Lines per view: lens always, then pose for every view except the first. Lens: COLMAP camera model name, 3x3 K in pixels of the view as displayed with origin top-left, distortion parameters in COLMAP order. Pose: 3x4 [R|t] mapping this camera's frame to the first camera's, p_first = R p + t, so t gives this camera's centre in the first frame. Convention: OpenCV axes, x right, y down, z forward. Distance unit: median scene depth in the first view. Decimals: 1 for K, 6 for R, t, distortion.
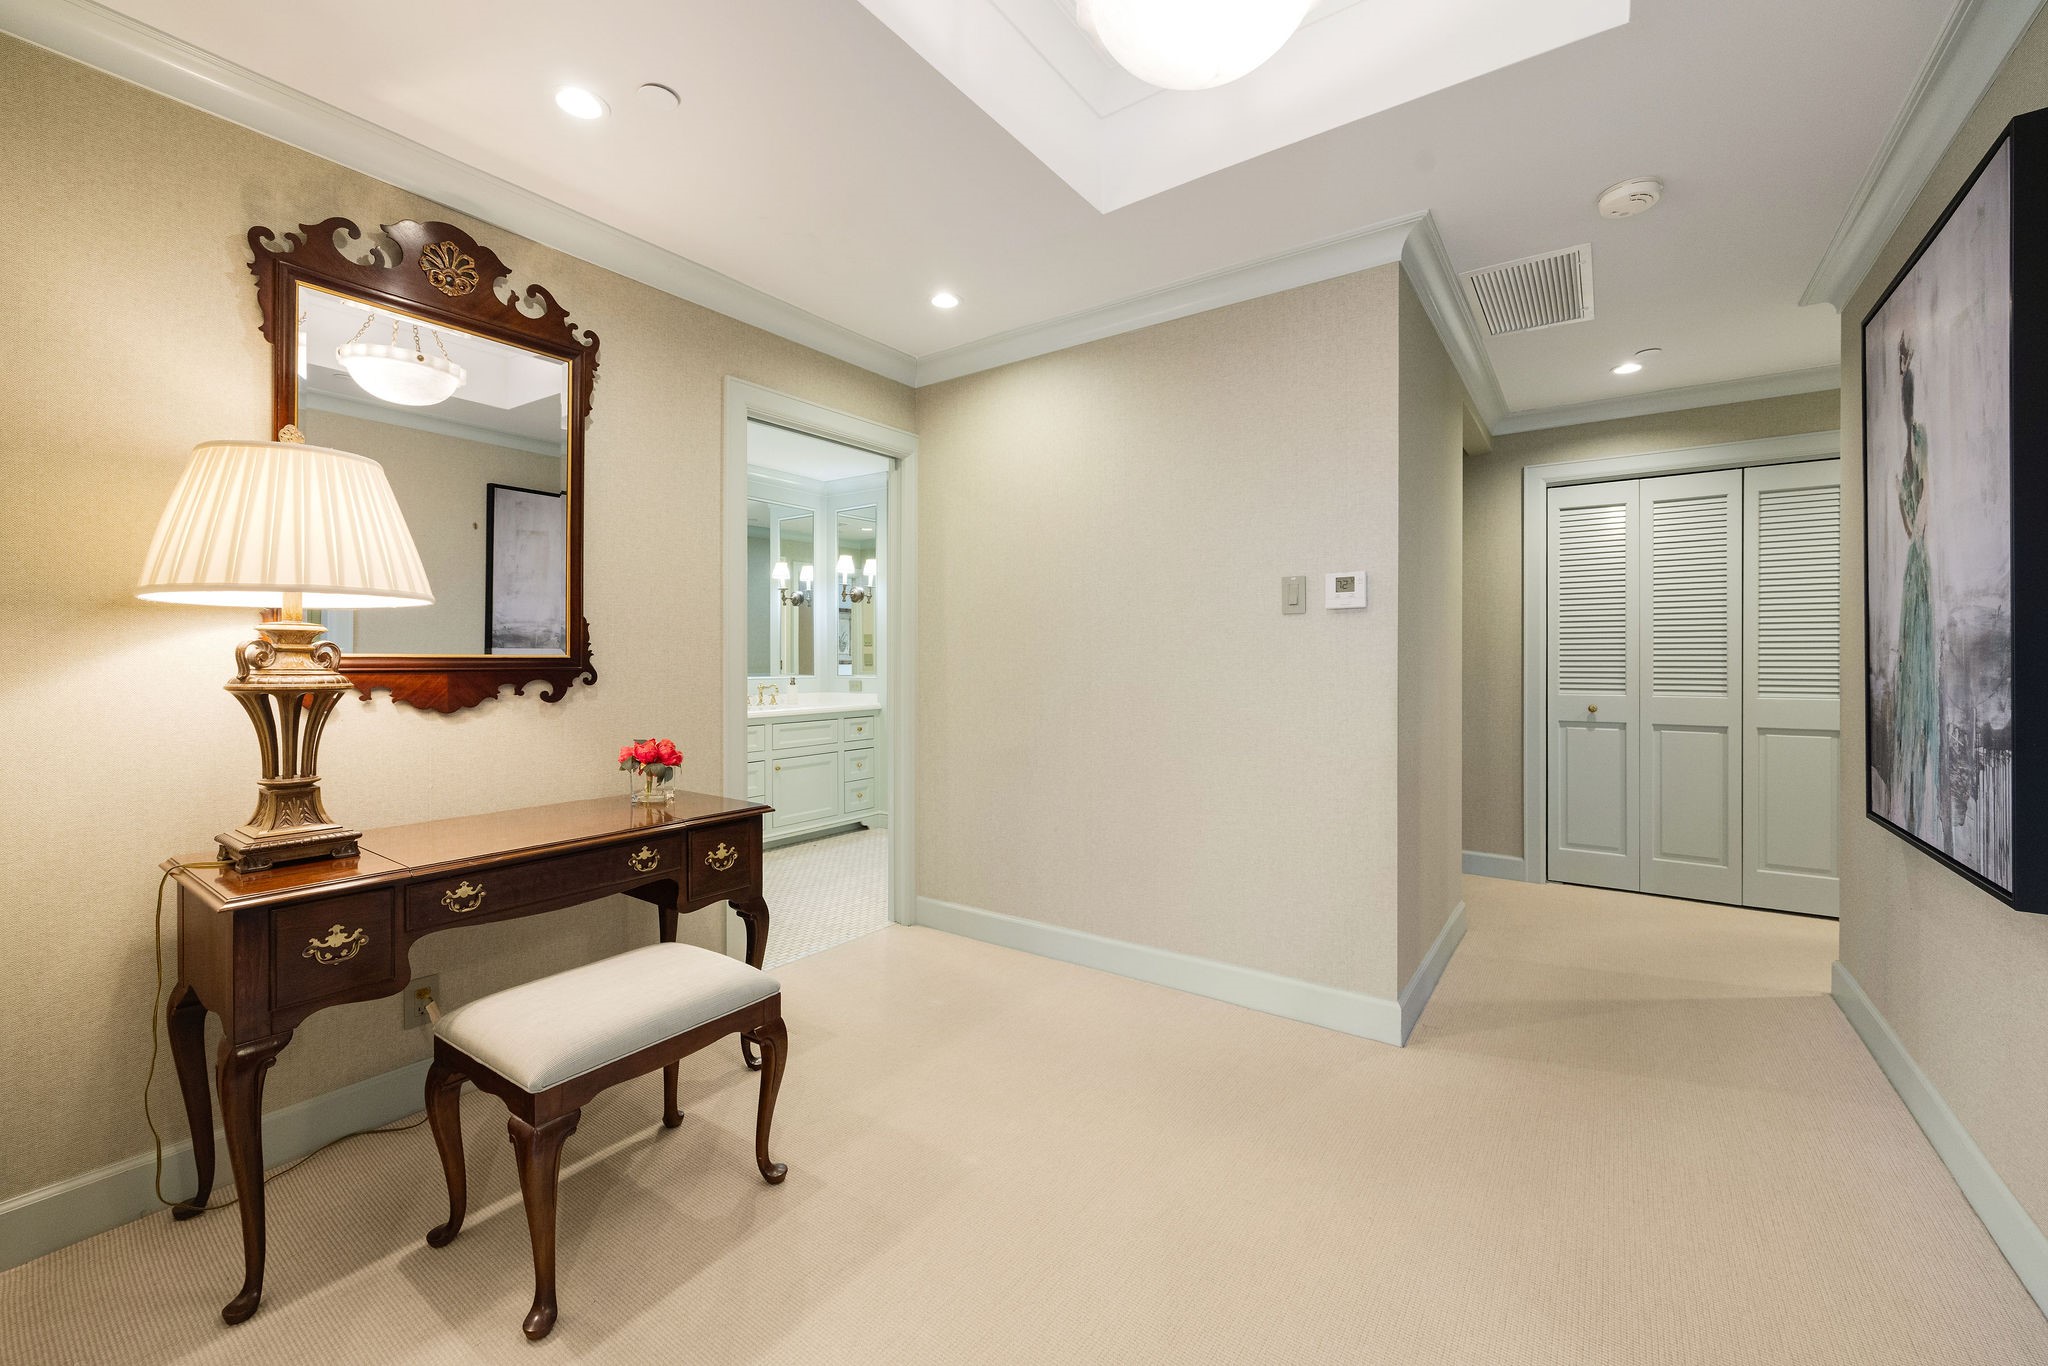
lens RADIAL K [[800.7, 0, 1023.6], [0, 800.7, 668.7], [0, 0, 1]] dist [-0.003841, -0.000371]
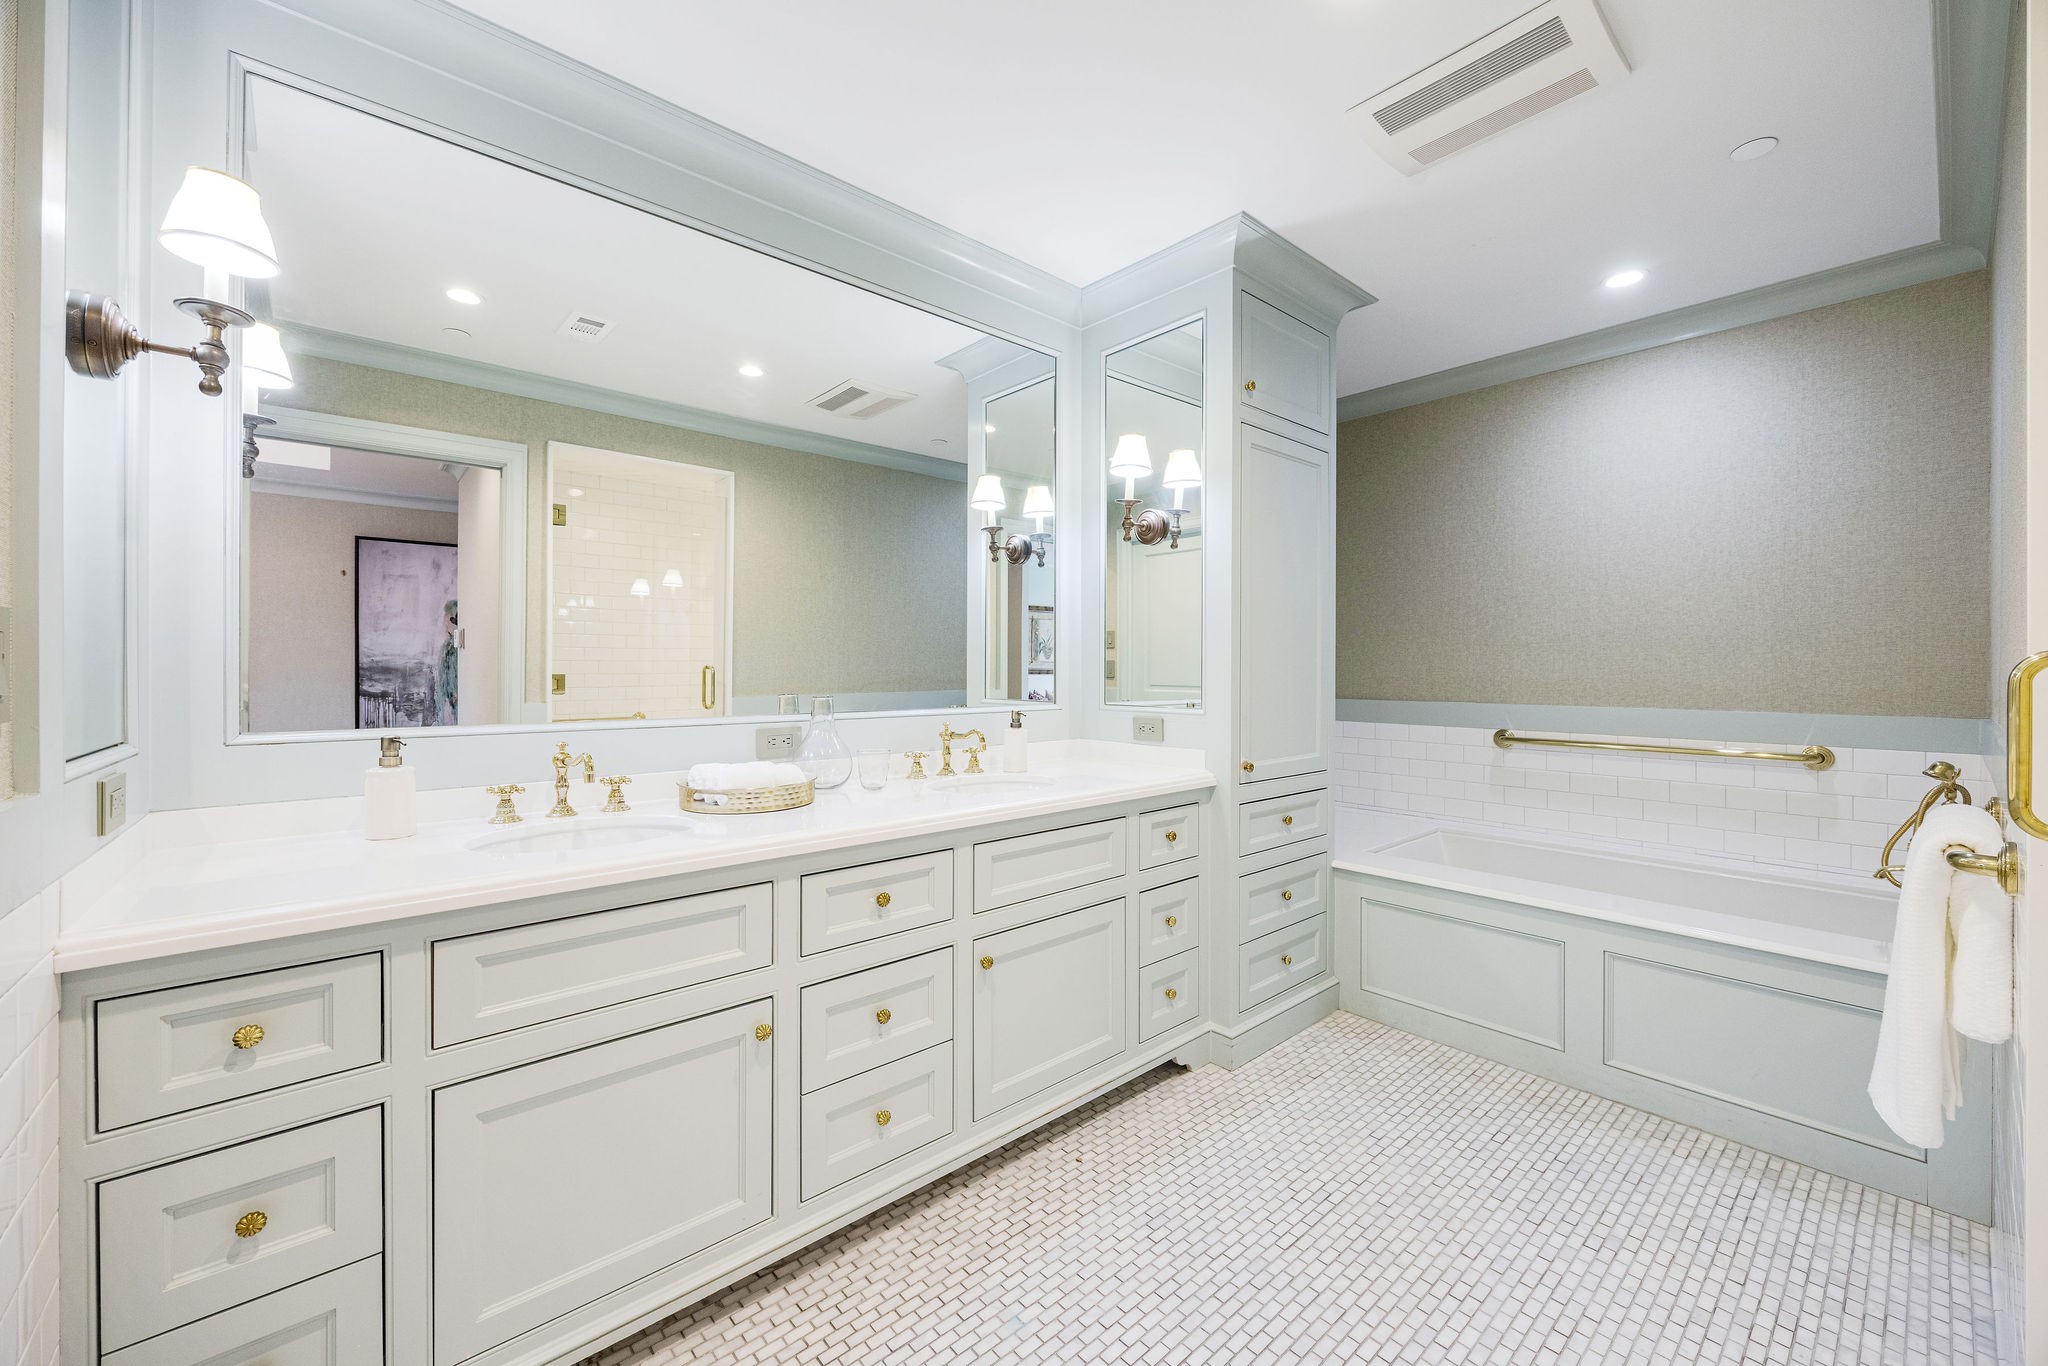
lens RADIAL K [[800.7, 0, 1023.6], [0, 800.7, 668.7], [0, 0, 1]] dist [-0.003841, -0.000371]
pose [[0.972294, 0.000049, -0.233763, -0.179429], [-0.002207, 0.999957, -0.008972, -0.008398], [0.233753, 0.009239, 0.972252, 0.565293]]
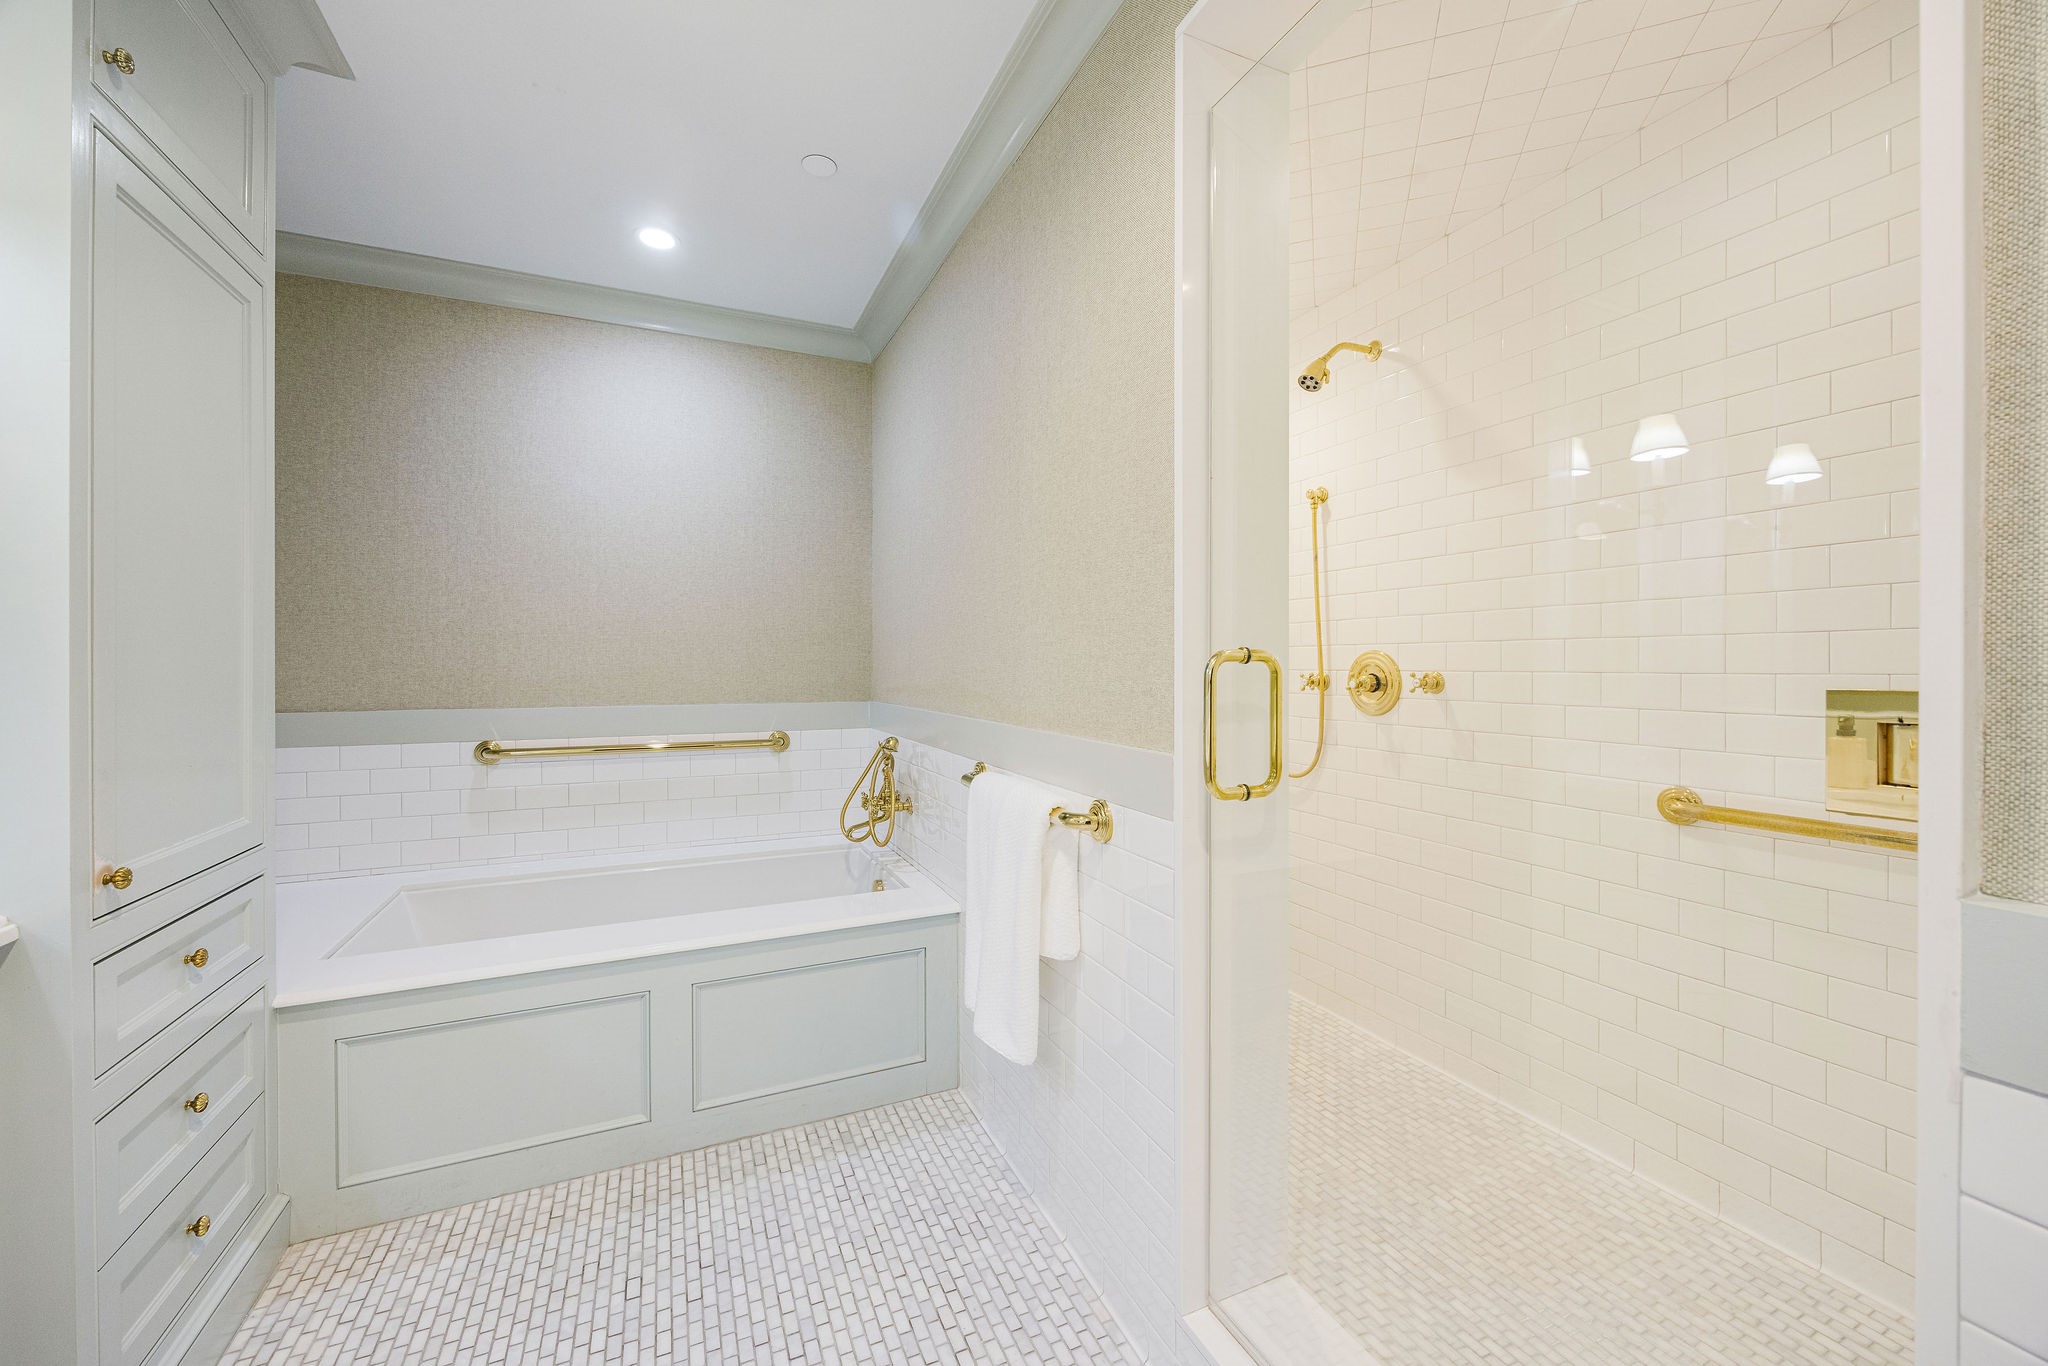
lens RADIAL K [[800.7, 0, 1023.6], [0, 800.7, 668.7], [0, 0, 1]] dist [-0.003841, -0.000371]
pose [[0.499423, -0.007181, 0.866328, -0.219973], [0.010974, 0.999938, 0.001962, -0.009394], [-0.866289, 0.008527, 0.499471, 0.712946]]
